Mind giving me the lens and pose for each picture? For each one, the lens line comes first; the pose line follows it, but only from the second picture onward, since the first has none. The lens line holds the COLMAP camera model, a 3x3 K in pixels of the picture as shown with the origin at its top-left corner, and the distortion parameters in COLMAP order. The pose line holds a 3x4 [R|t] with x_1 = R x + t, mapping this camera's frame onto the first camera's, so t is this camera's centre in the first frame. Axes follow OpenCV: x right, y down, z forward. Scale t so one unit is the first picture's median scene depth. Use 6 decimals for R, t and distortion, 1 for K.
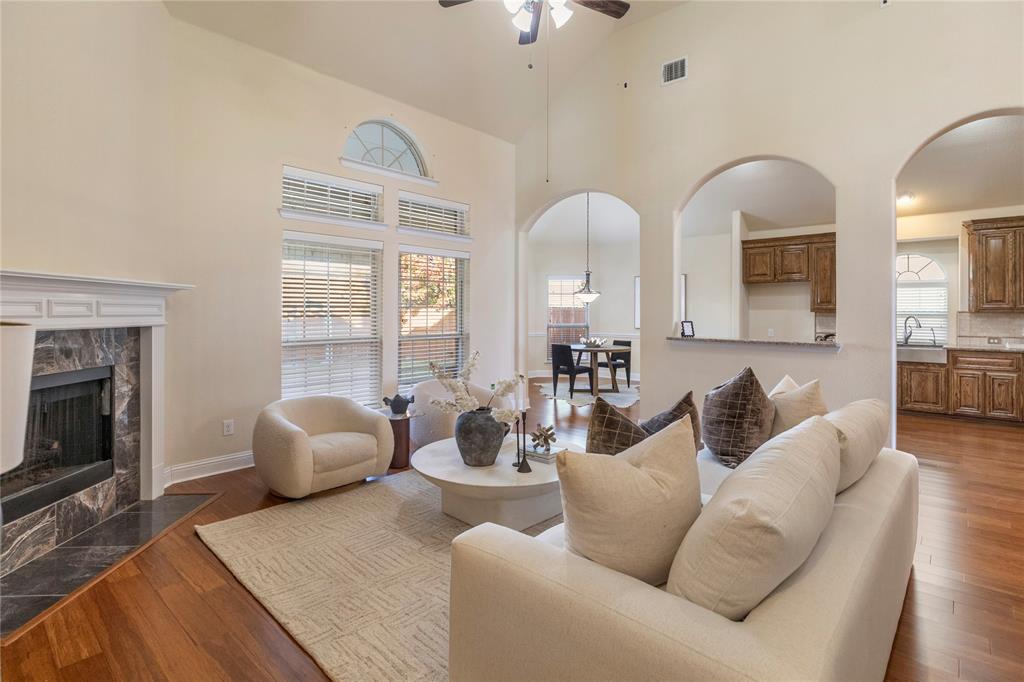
lens RADIAL K [[500.2, 0, 512.9], [0, 500.2, 310.8], [0, 0, 1]] dist [-0.002210, 0.000952]
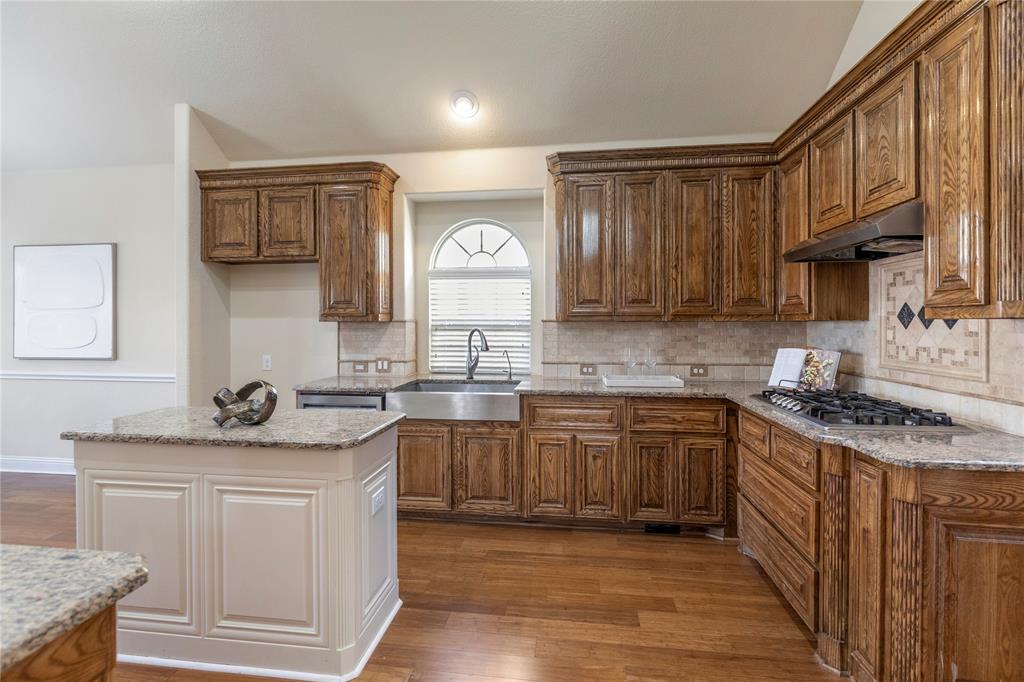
lens RADIAL K [[500.2, 0, 504.3], [0, 500.2, 327.1], [0, 0, 1]] dist [-0.002210, 0.000952]
pose [[0.828763, -0.007655, 0.559548, 0.558960], [0.001362, 0.999931, 0.011662, 0.003044], [-0.559599, -0.008903, 0.828716, 0.574135]]
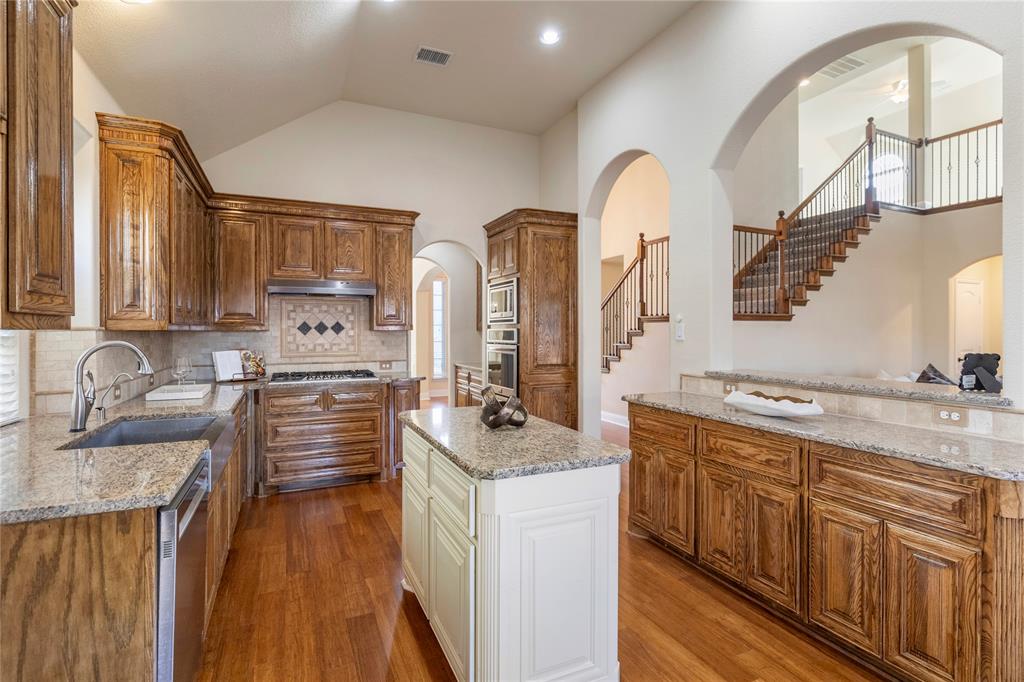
lens RADIAL K [[500.2, 0, 515.7], [0, 500.2, 329.9], [0, 0, 1]] dist [-0.002210, 0.000952]
pose [[-0.915906, -0.001682, 0.401388, 0.443949], [-0.002352, 0.999997, -0.001178, 0.001781], [-0.401385, -0.002023, -0.915907, 1.291334]]
